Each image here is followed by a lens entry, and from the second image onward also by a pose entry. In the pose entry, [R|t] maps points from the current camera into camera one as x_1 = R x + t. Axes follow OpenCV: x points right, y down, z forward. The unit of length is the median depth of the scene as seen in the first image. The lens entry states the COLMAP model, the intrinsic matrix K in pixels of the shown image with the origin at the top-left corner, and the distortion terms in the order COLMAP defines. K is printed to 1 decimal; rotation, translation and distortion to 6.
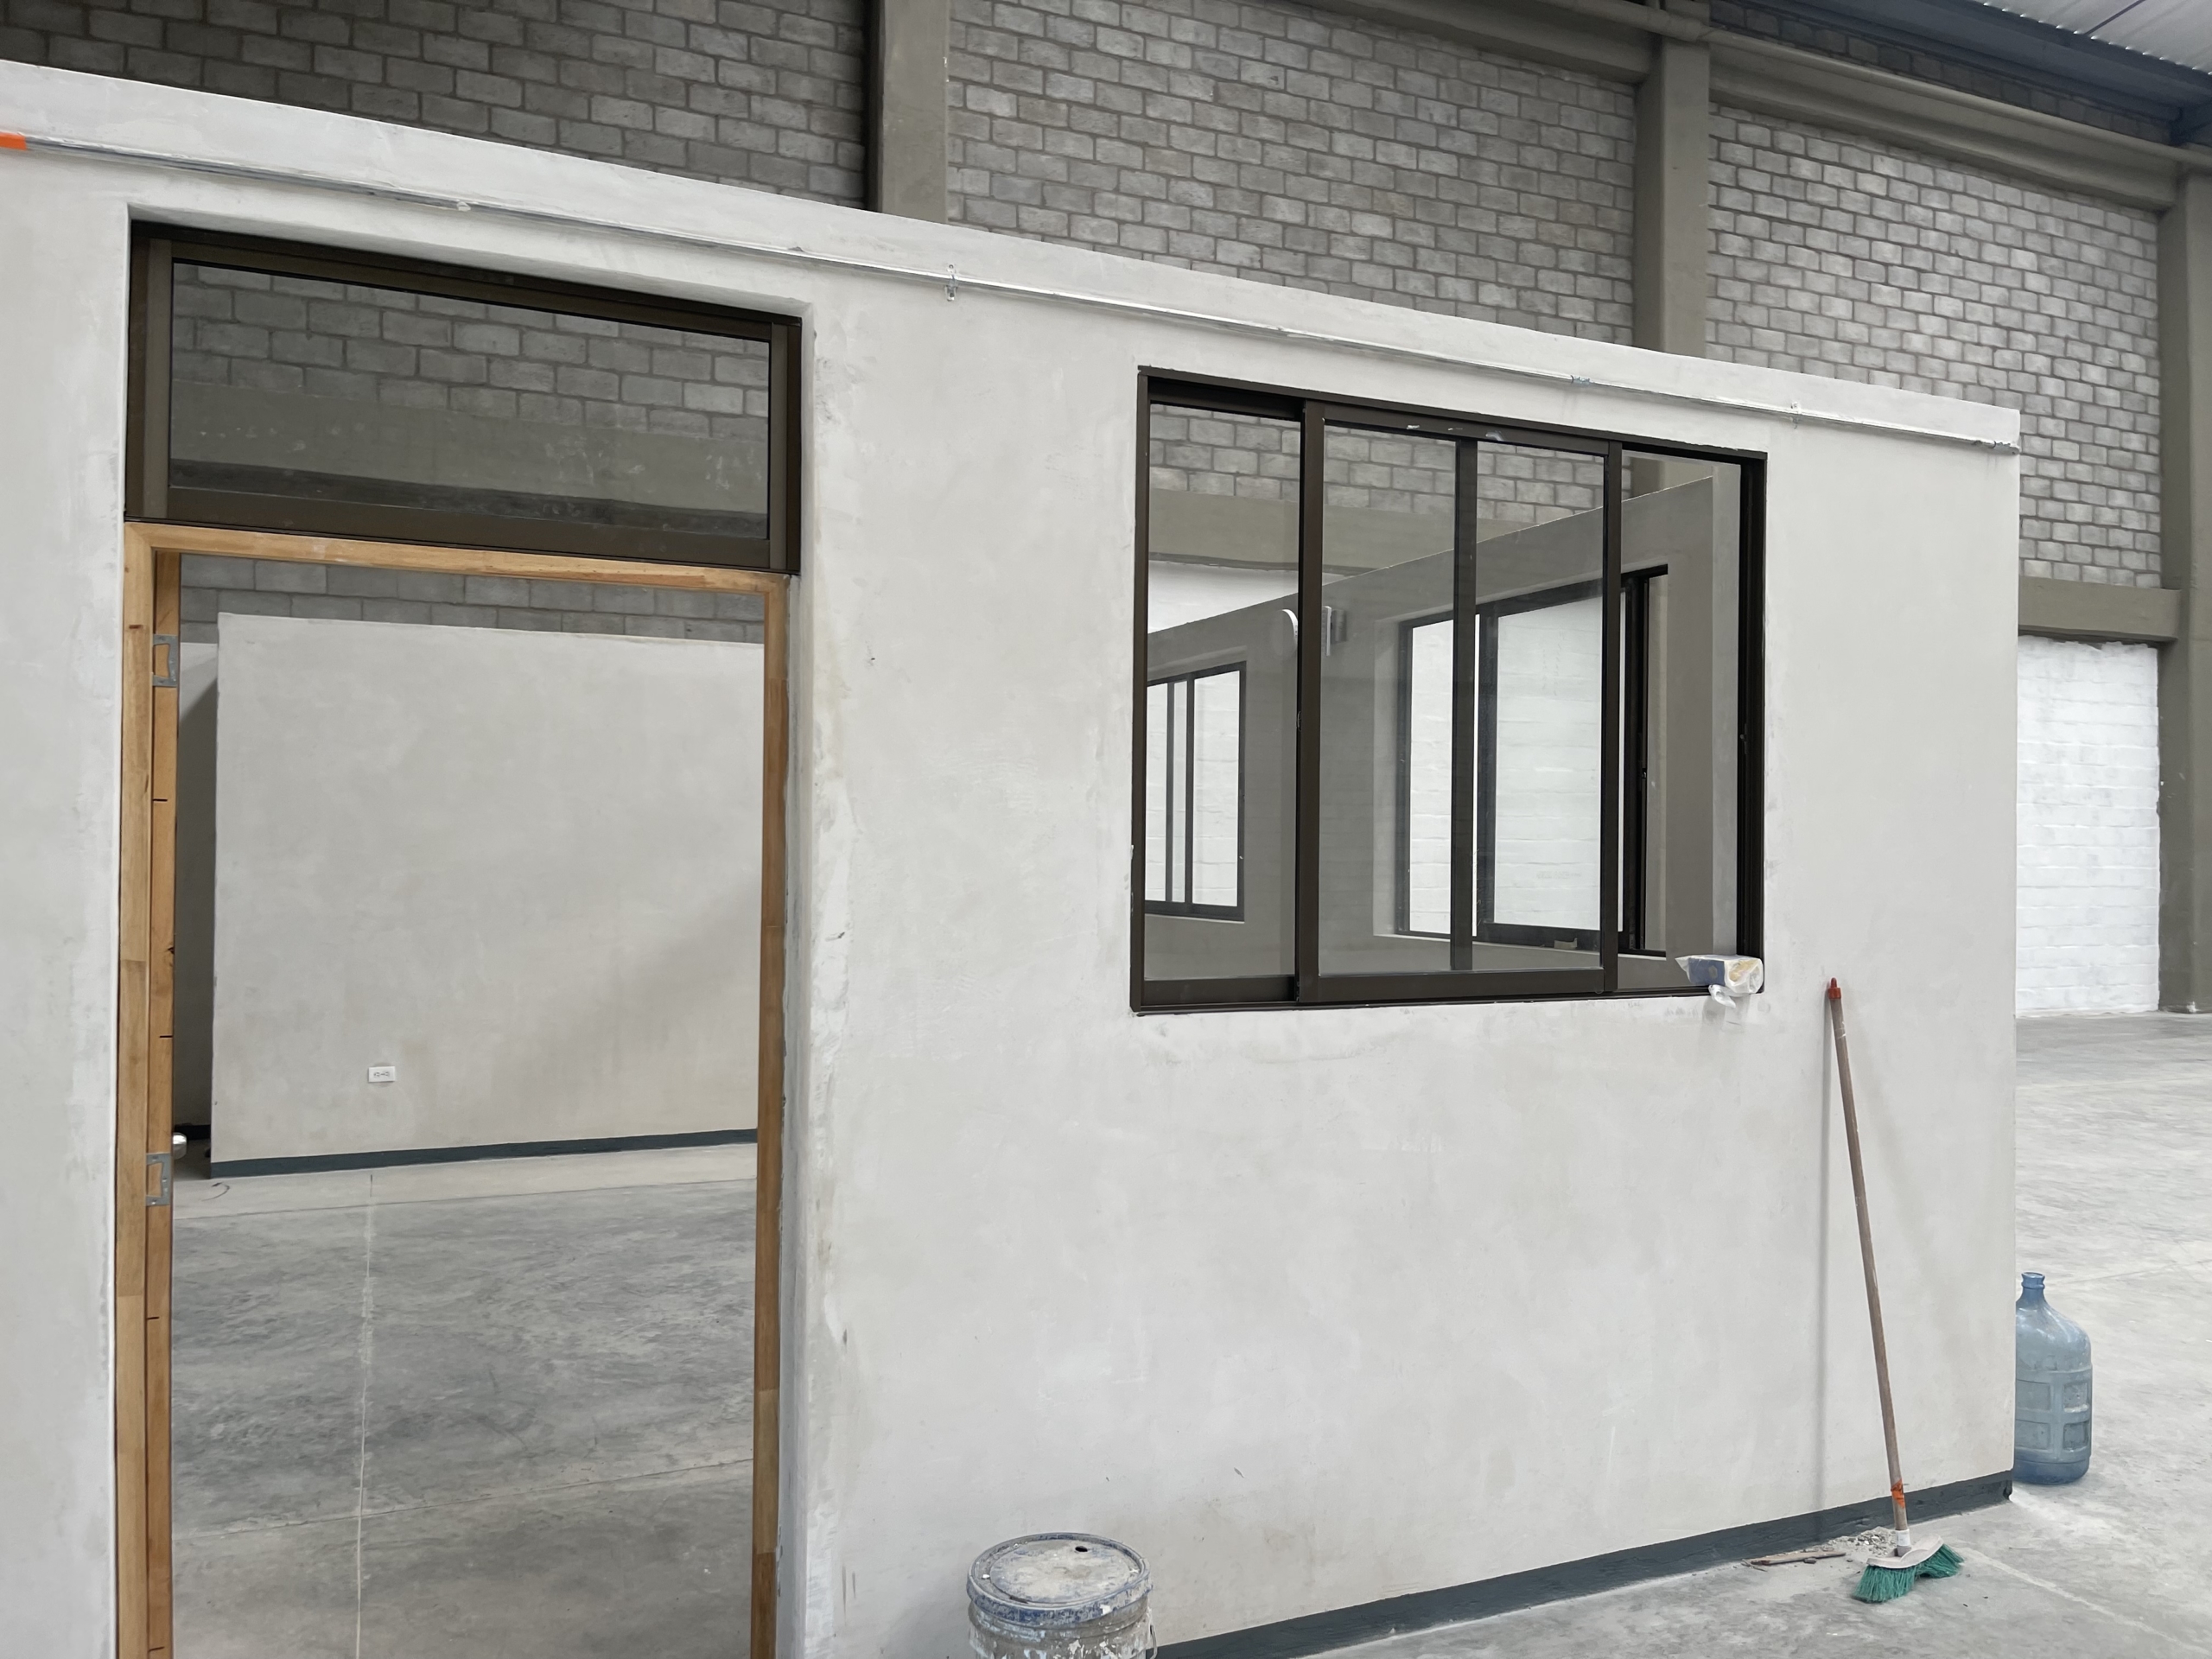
lens RADIAL K [[1678.1, 0, 1120.8], [0, 1678.1, 837.3], [0, 0, 1]] dist [0.070066, -0.097618]
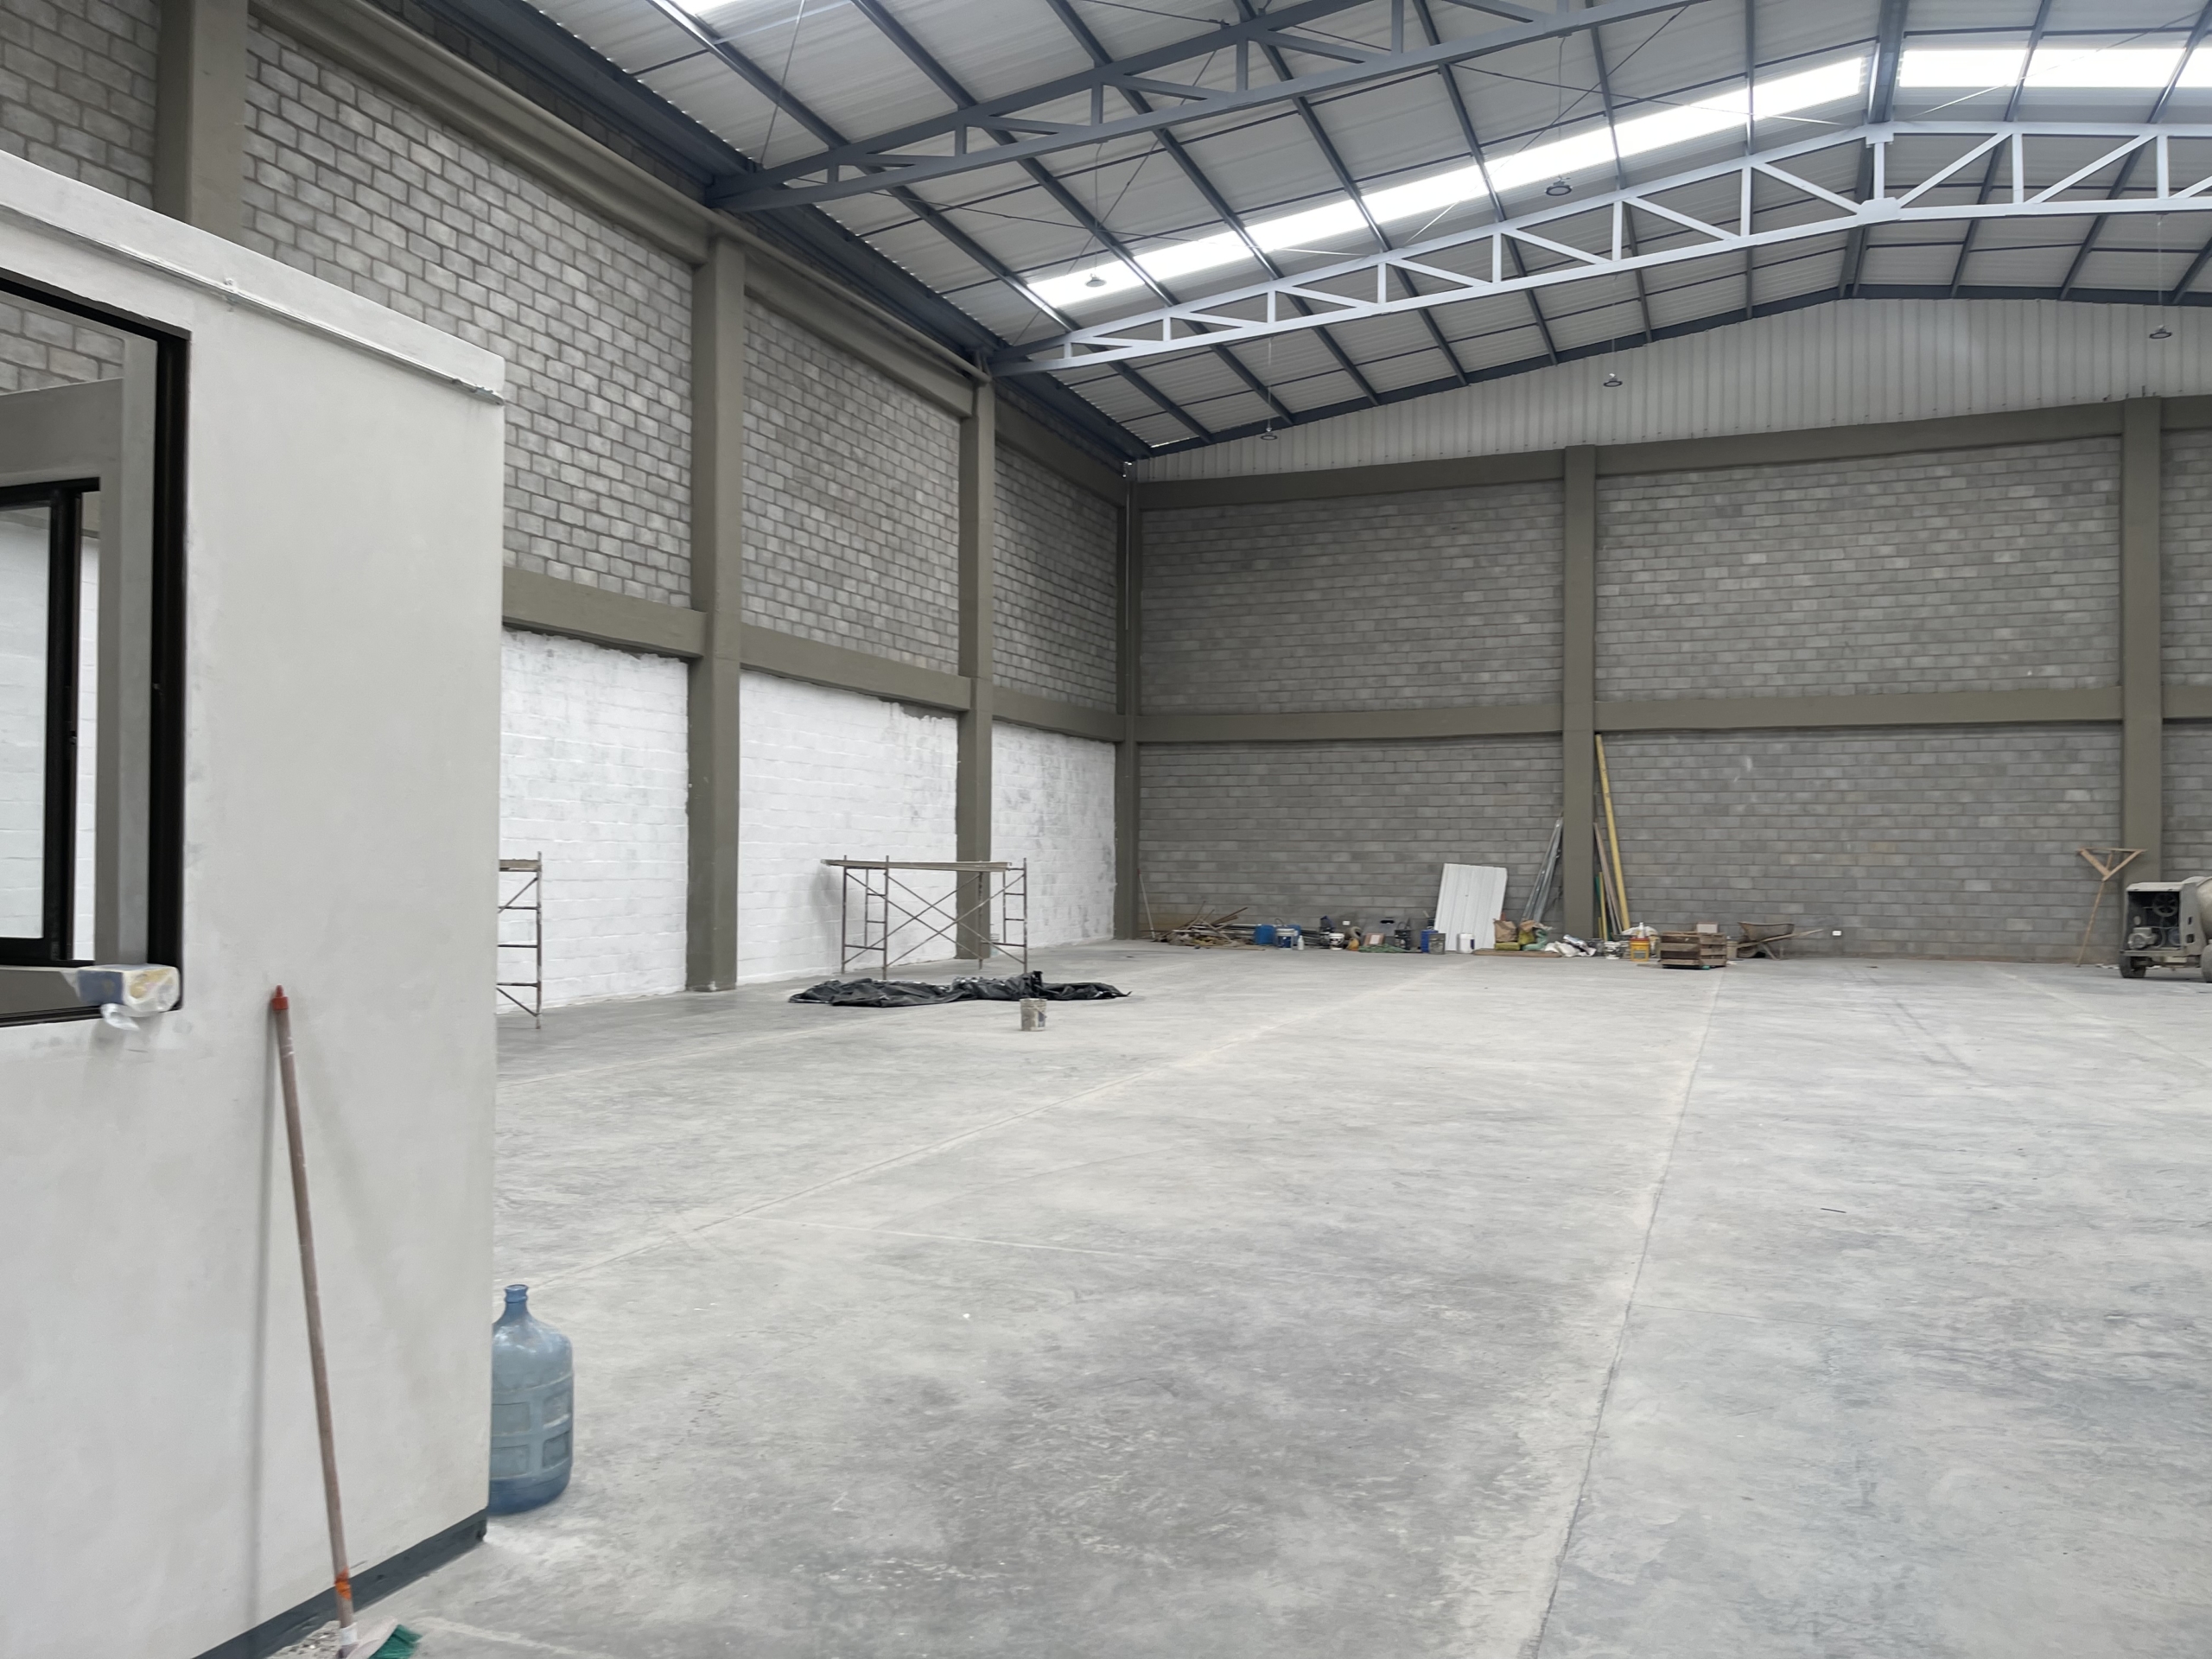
lens RADIAL K [[1678.1, 0, 1115.3], [0, 1678.1, 847.4], [0, 0, 1]] dist [0.070066, -0.097618]
pose [[0.704032, 0.004749, 0.710152, 0.079558], [-0.010231, 0.999942, 0.003455, 0.005581], [-0.710095, -0.009698, 0.704039, 0.082502]]
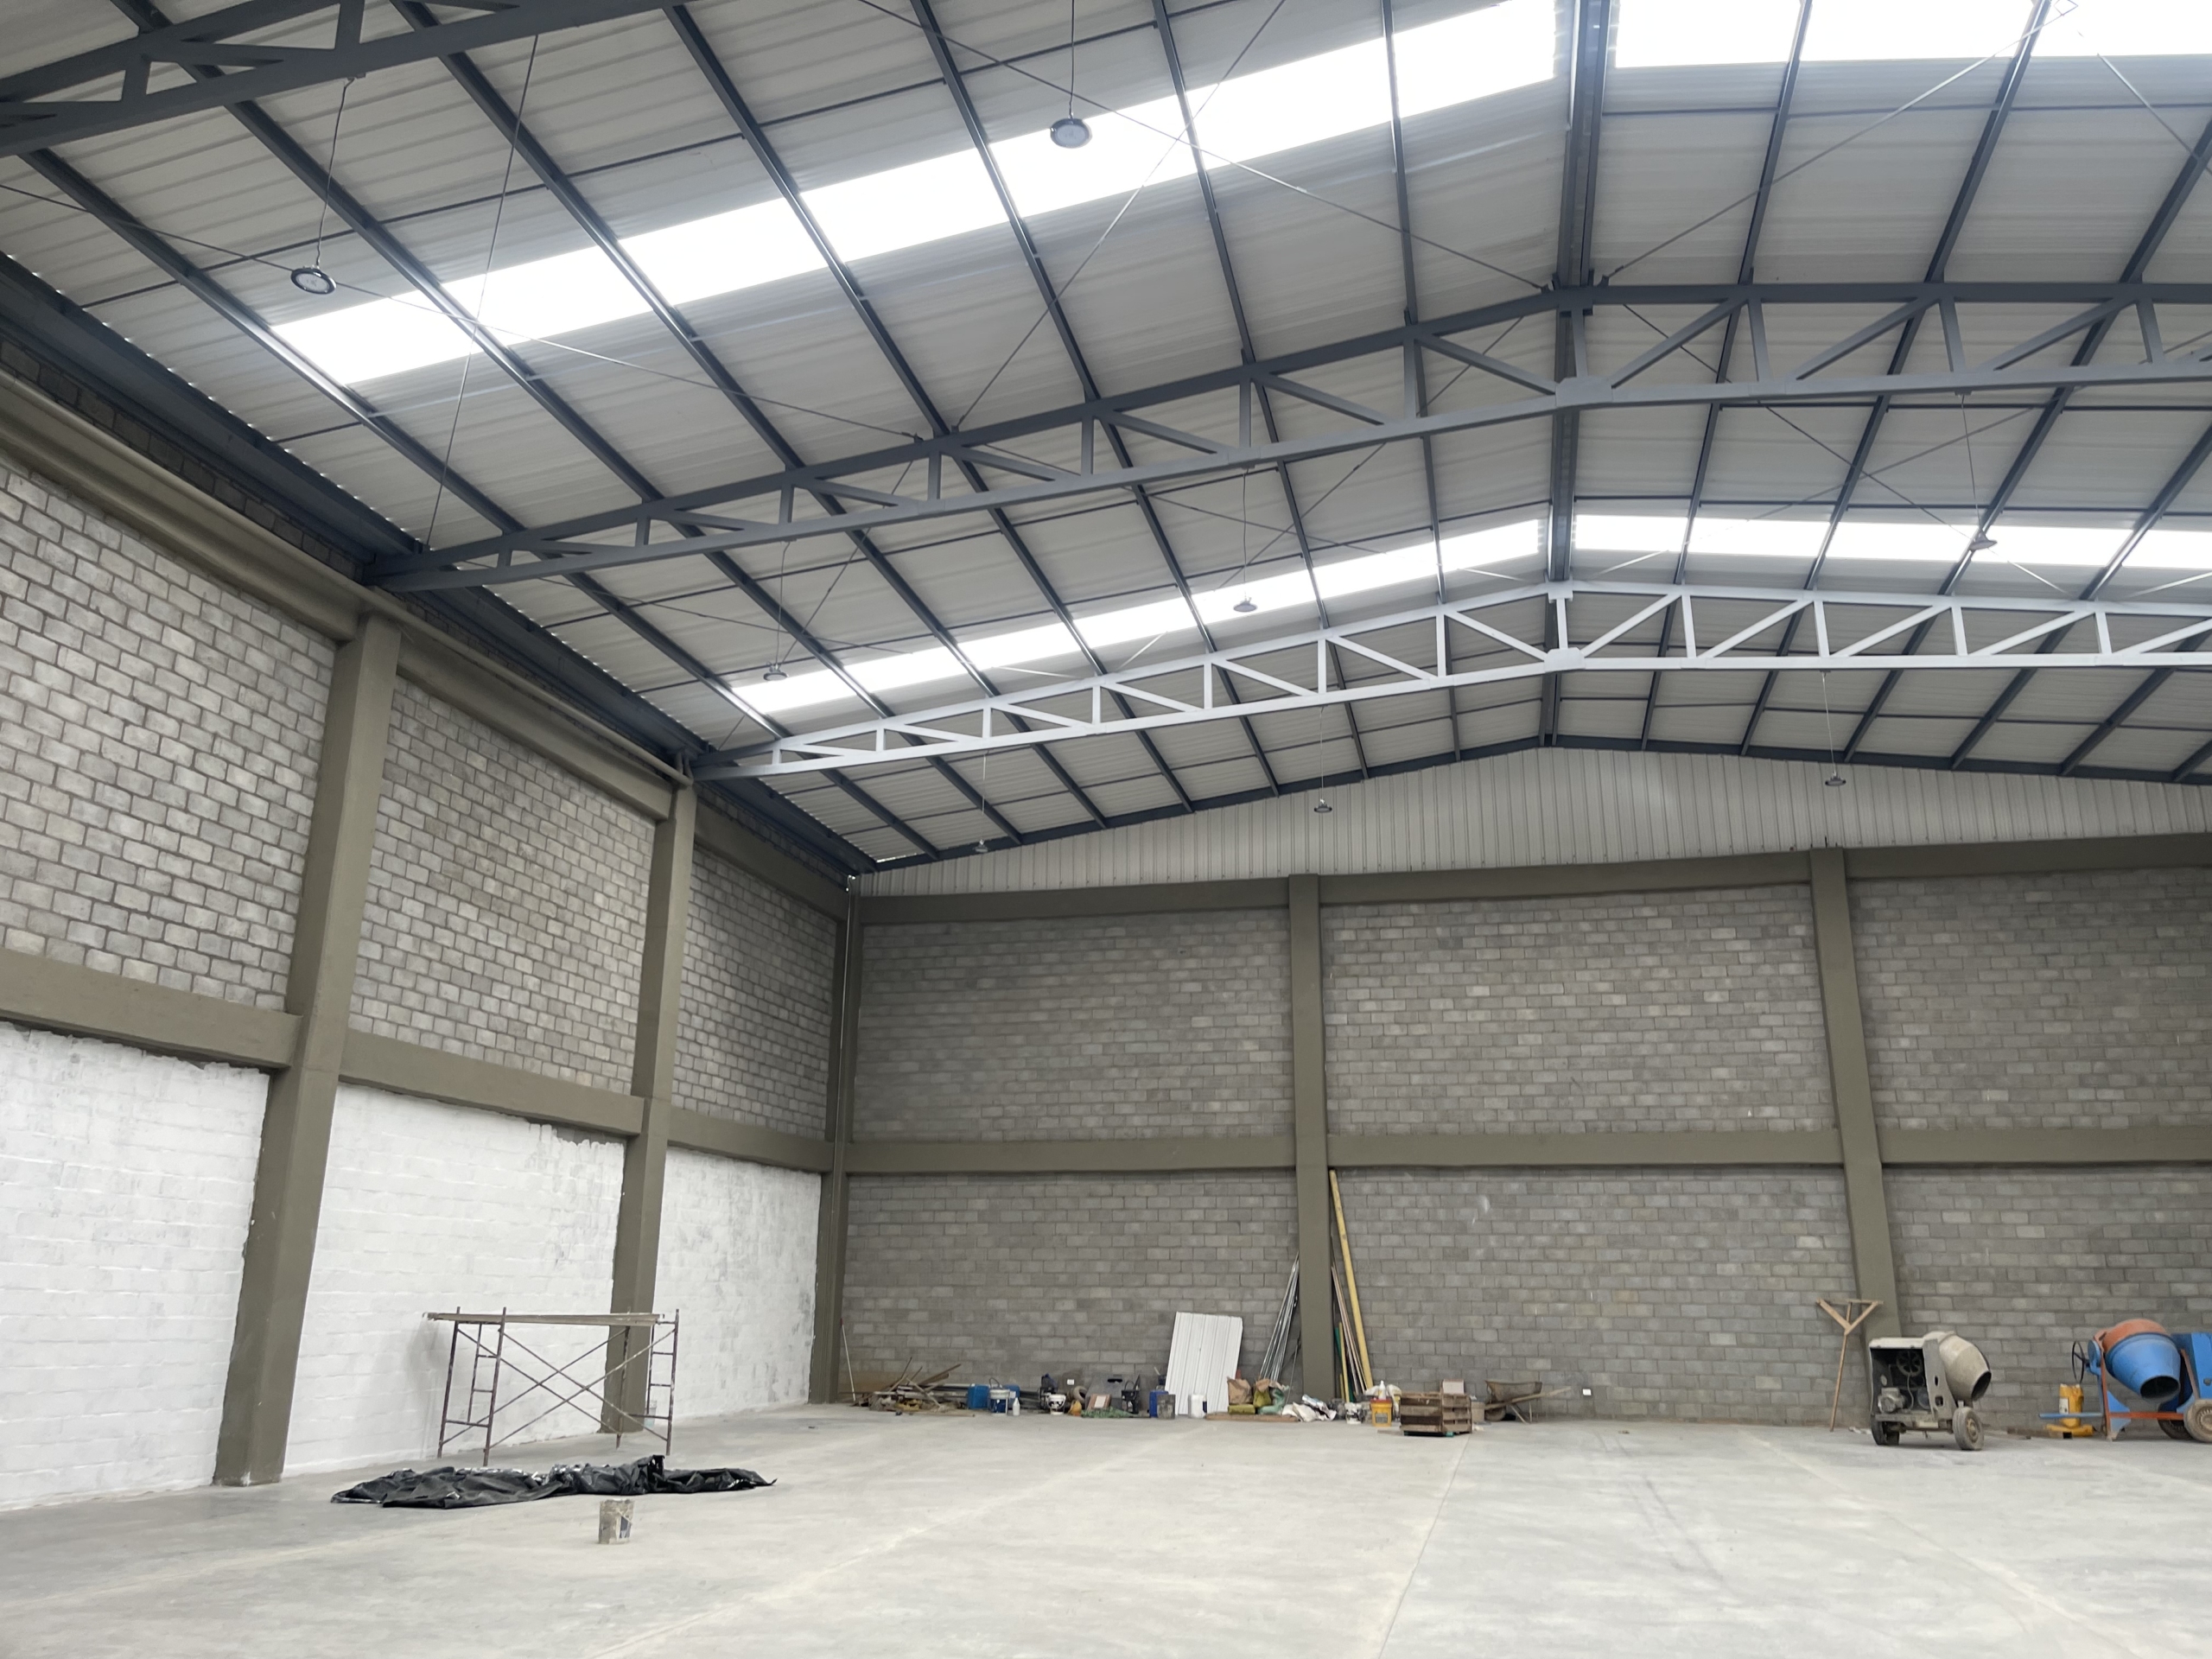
lens RADIAL K [[1678.1, 0, 1115.6], [0, 1678.1, 815.8], [0, 0, 1]] dist [0.070066, -0.097618]
pose [[0.602395, 0.220817, 0.767046, 0.399366], [-0.012340, 0.963434, -0.267662, -0.009414], [-0.798103, 0.151773, 0.583093, 0.156071]]
